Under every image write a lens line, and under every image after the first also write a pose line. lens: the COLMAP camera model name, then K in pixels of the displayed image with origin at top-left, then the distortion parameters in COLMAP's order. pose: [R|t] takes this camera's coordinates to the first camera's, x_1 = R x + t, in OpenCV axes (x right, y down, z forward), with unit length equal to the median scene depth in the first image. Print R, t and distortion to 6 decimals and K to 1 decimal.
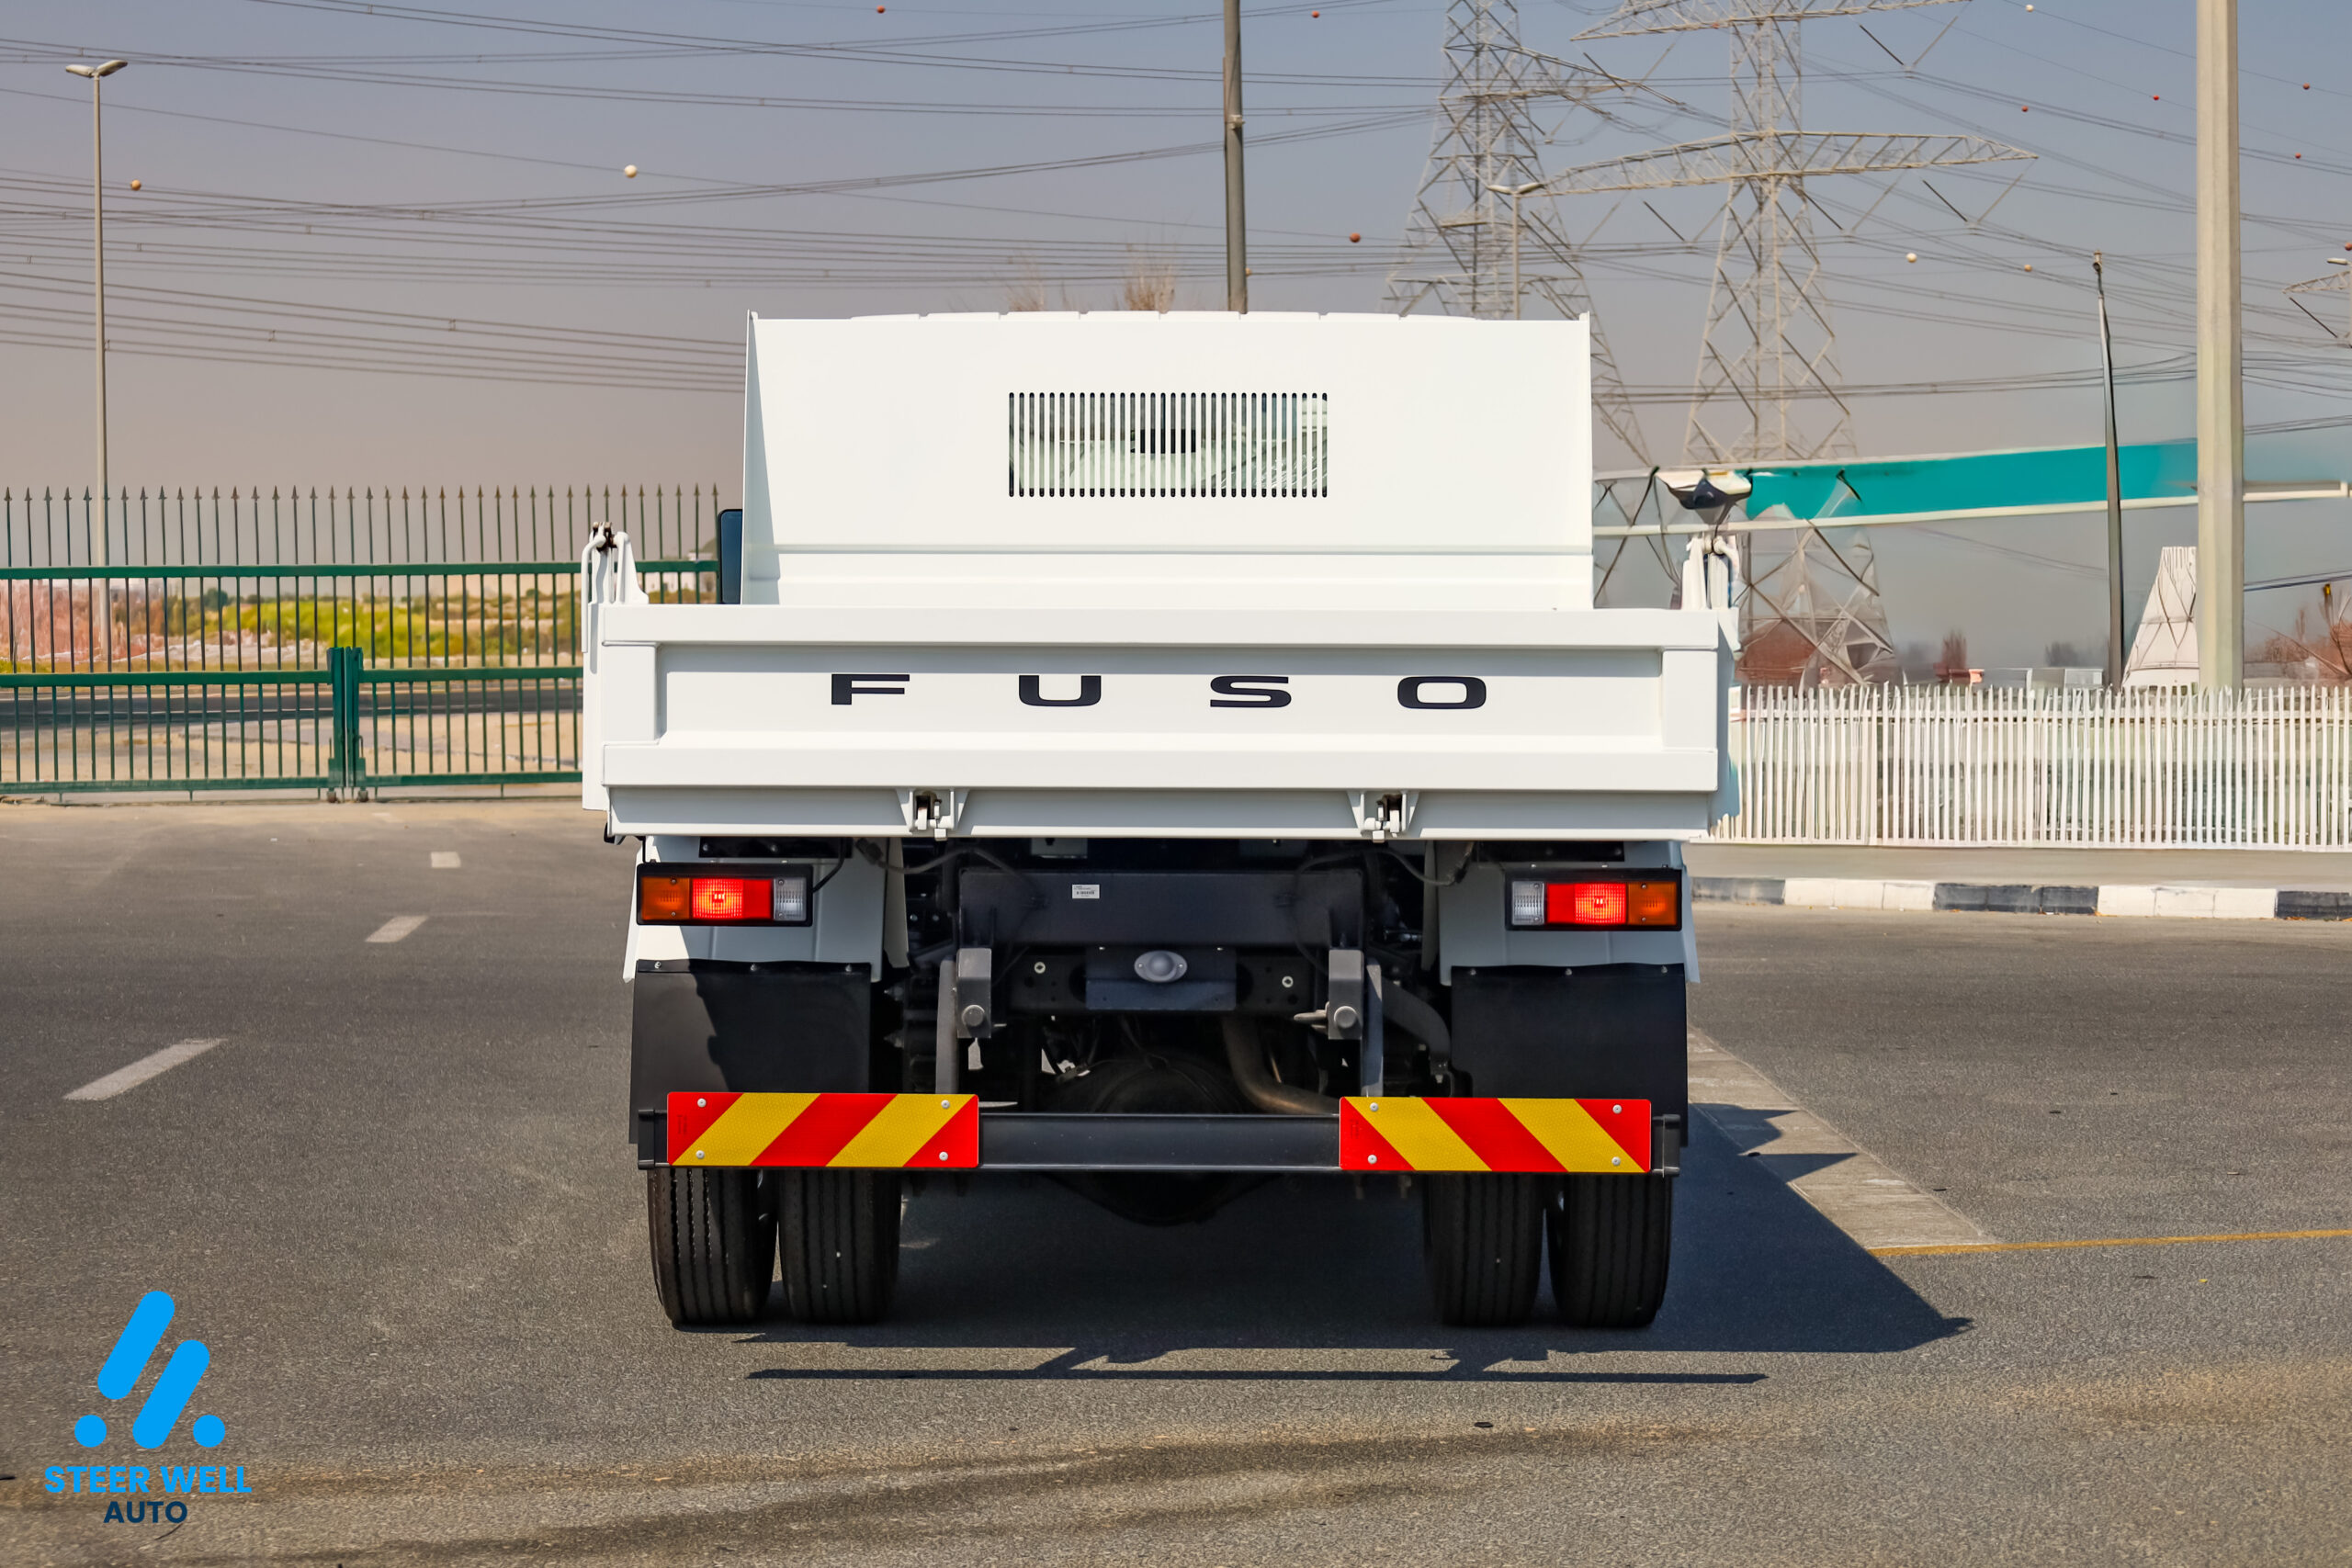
lens RADIAL K [[5392.3, 0, 1182.7], [0, 5392.3, 741.6], [0, 0, 1]] dist [0.015366, -0.324364]
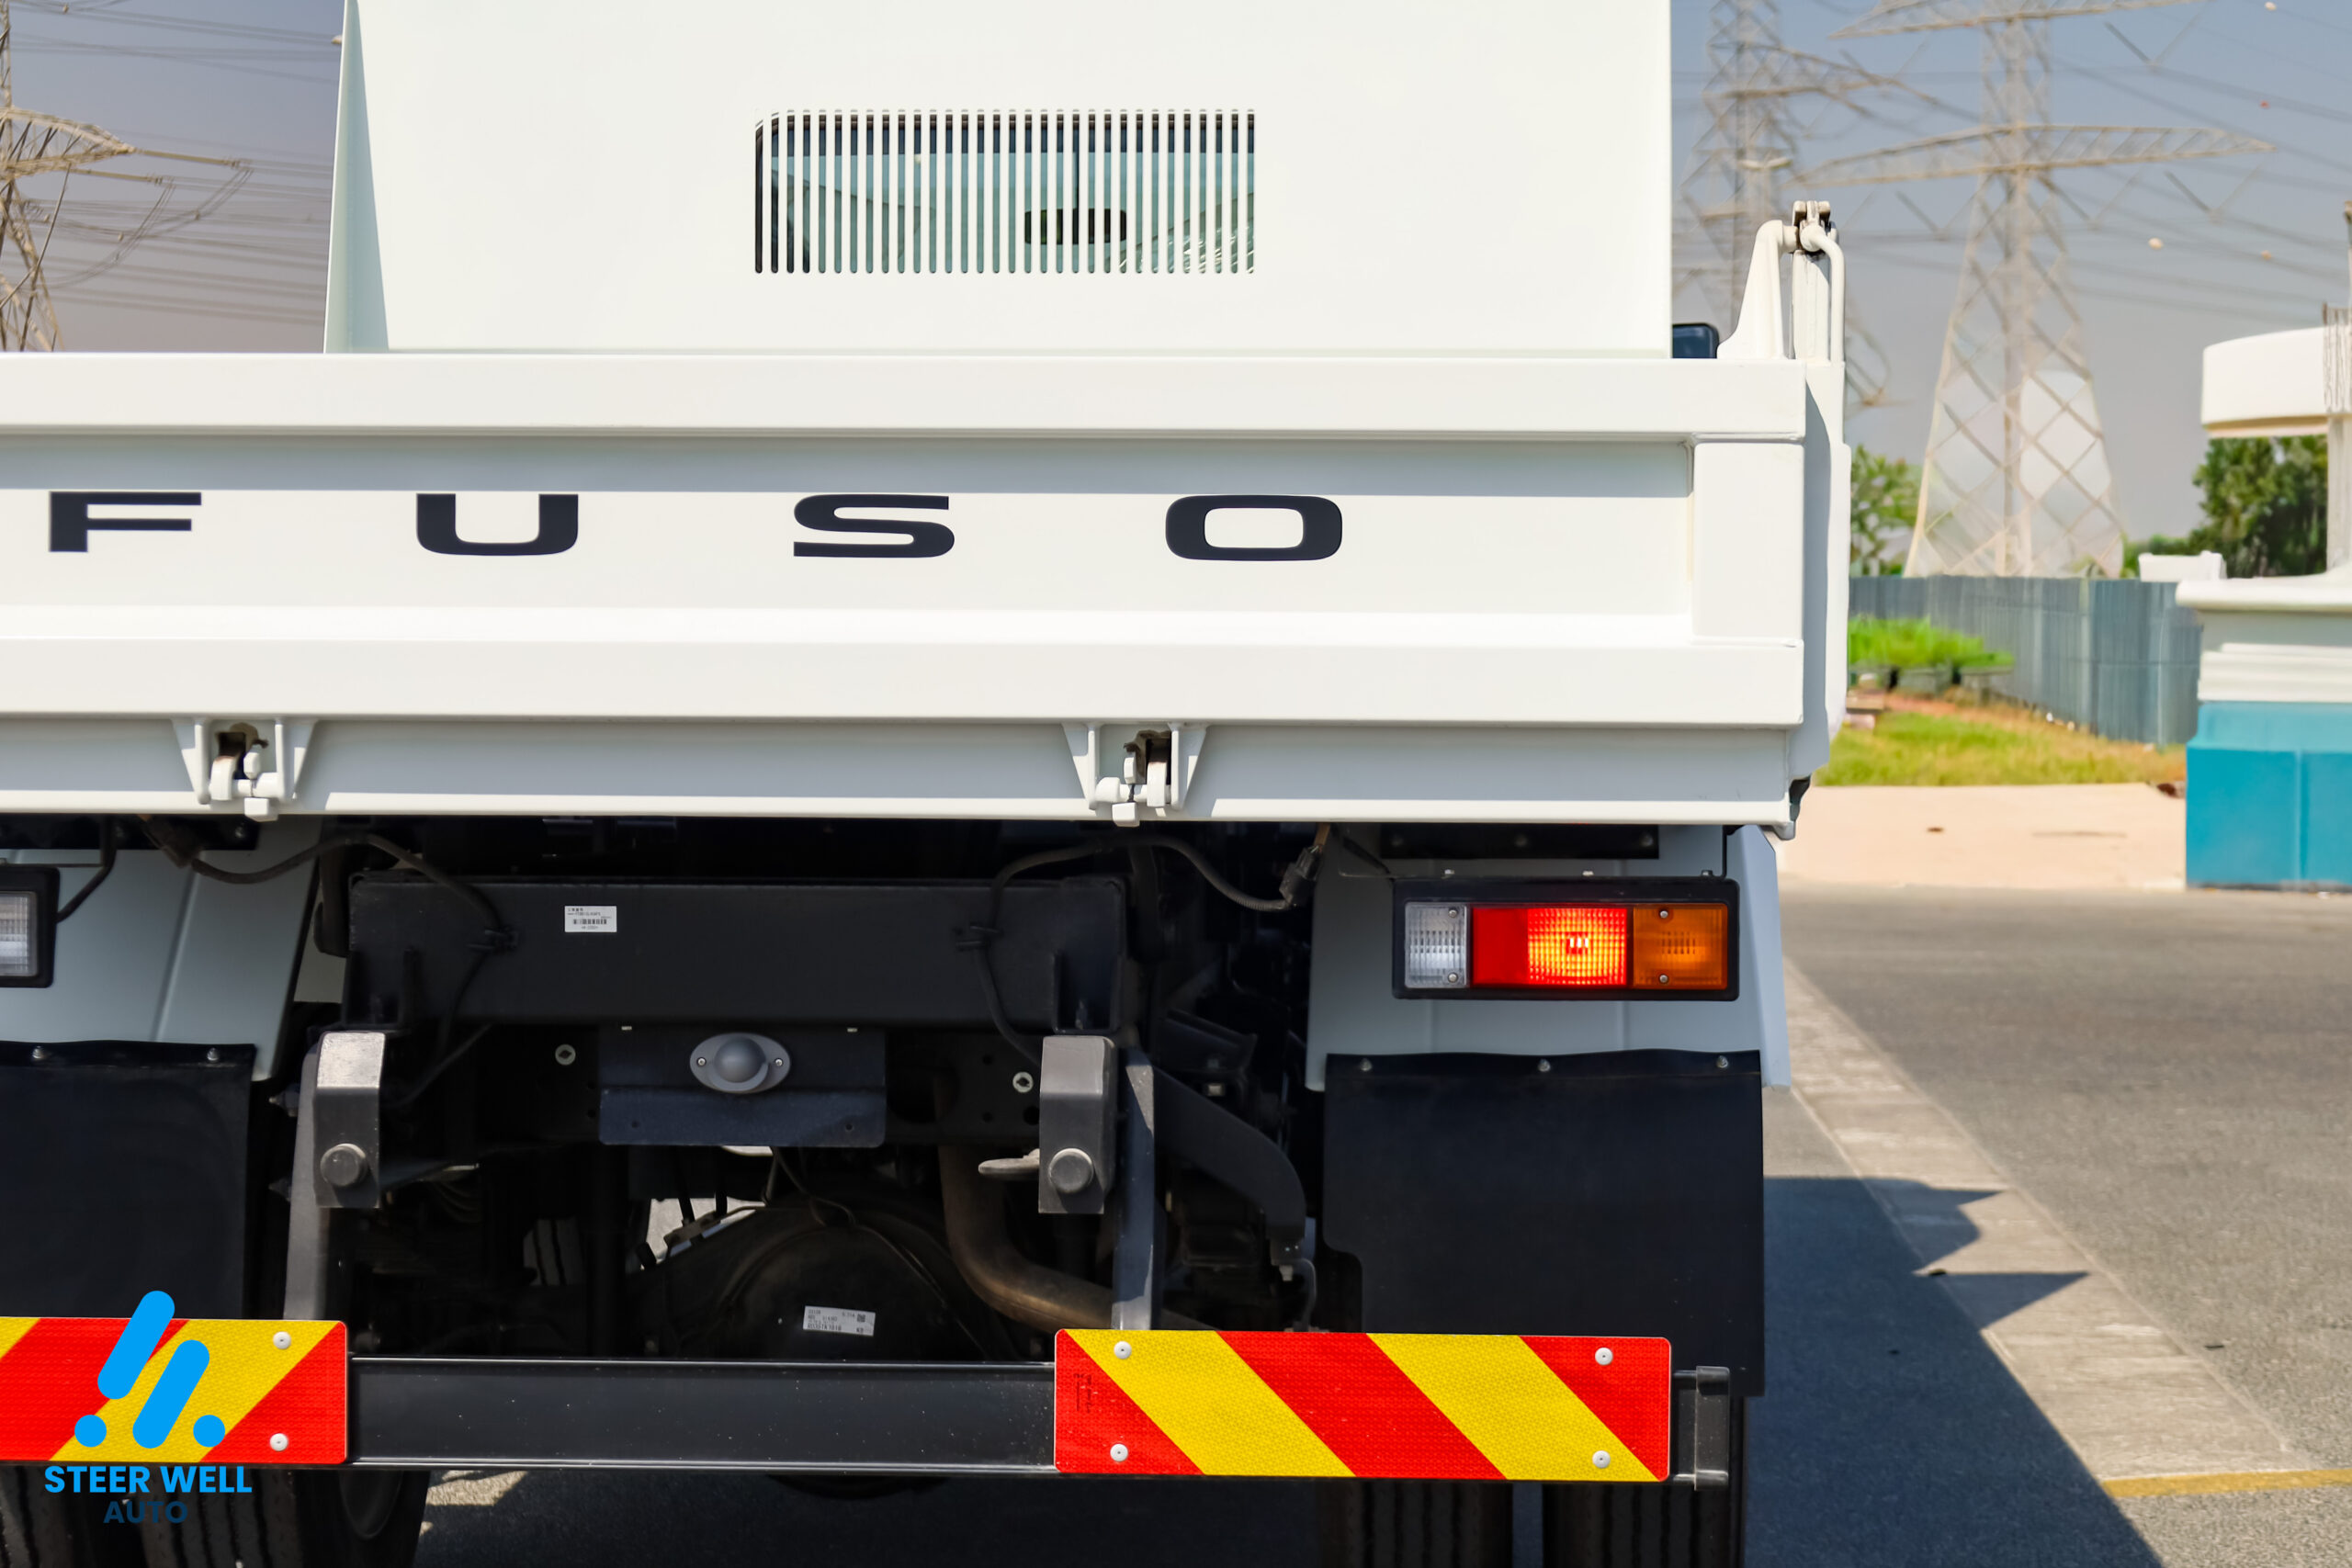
lens RADIAL K [[5094.2, 0, 1337.6], [0, 5094.2, 846.5], [0, 0, 1]] dist [0.013139, -0.090086]
pose [[0.999710, 0.001832, -0.024017, 0.065495], [-0.001187, 0.999638, 0.026864, 0.007567], [0.024057, -0.026828, 0.999351, 0.512452]]
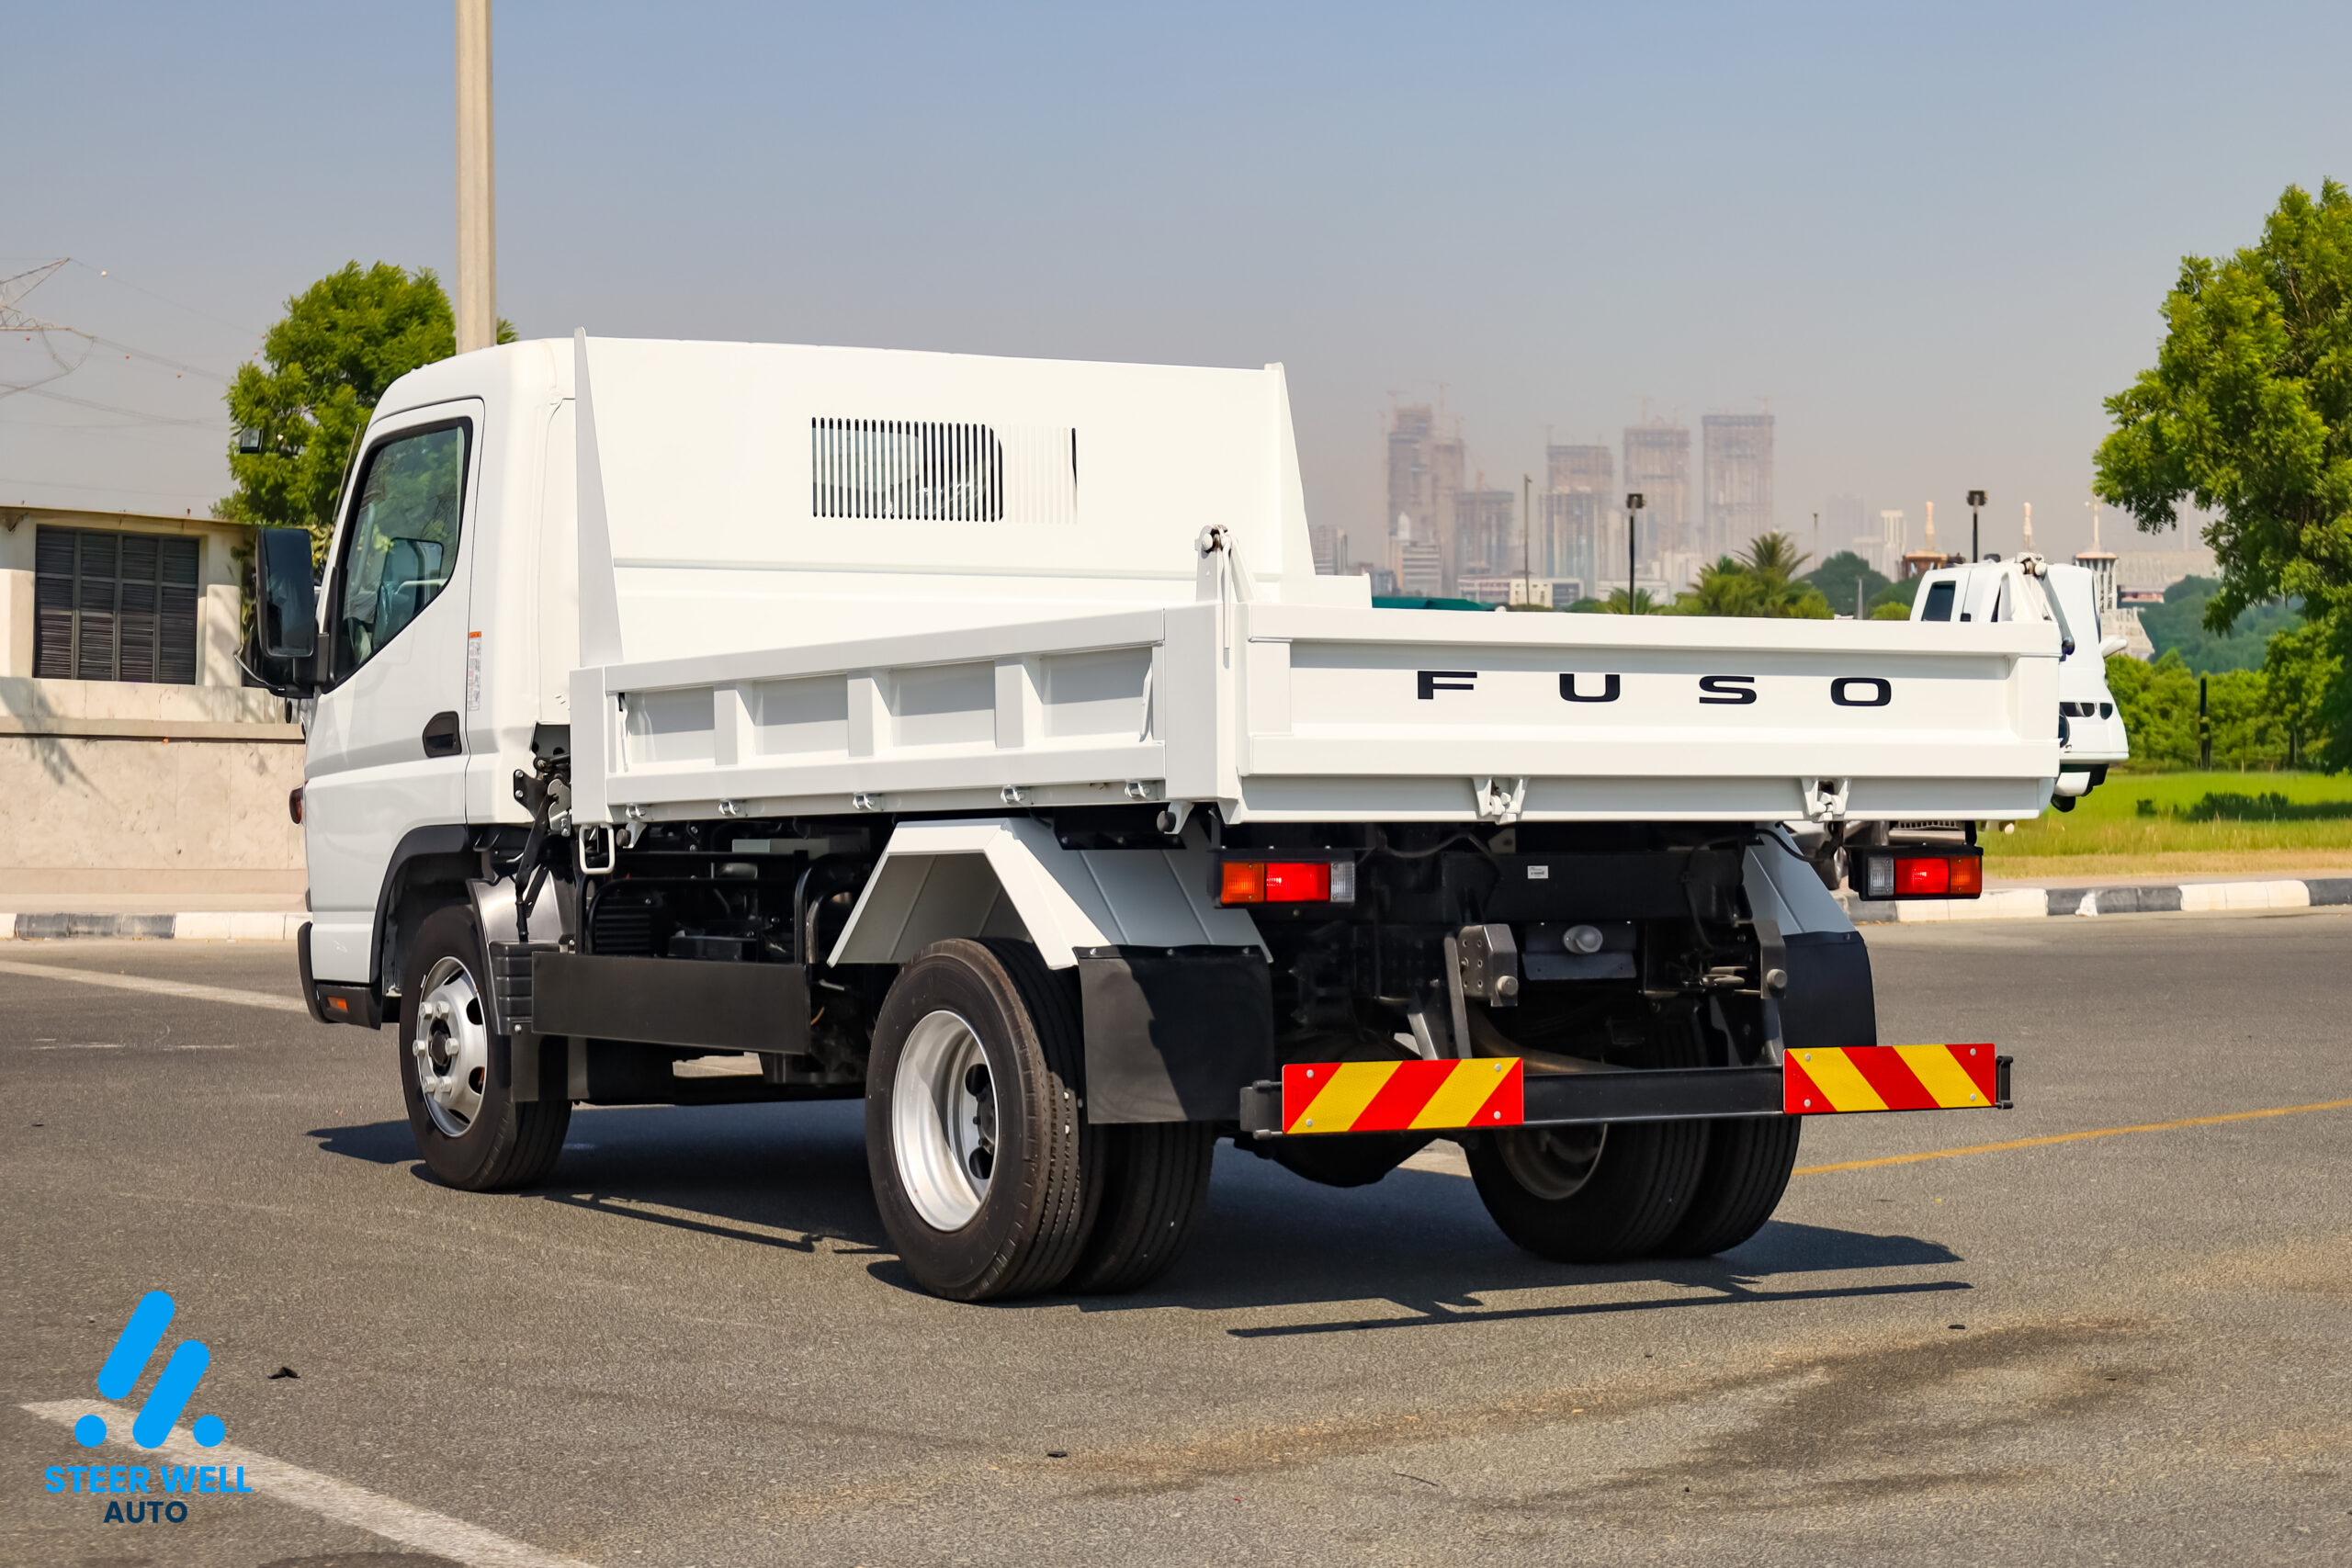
lens RADIAL K [[5094.2, 0, 1337.6], [0, 5094.2, 846.5], [0, 0, 1]] dist [0.013139, -0.090086]
pose [[0.829720, -0.009782, 0.558094, -0.630519], [0.006347, 0.999947, 0.008091, 0.013861], [-0.558143, -0.003171, 0.829739, 0.161328]]
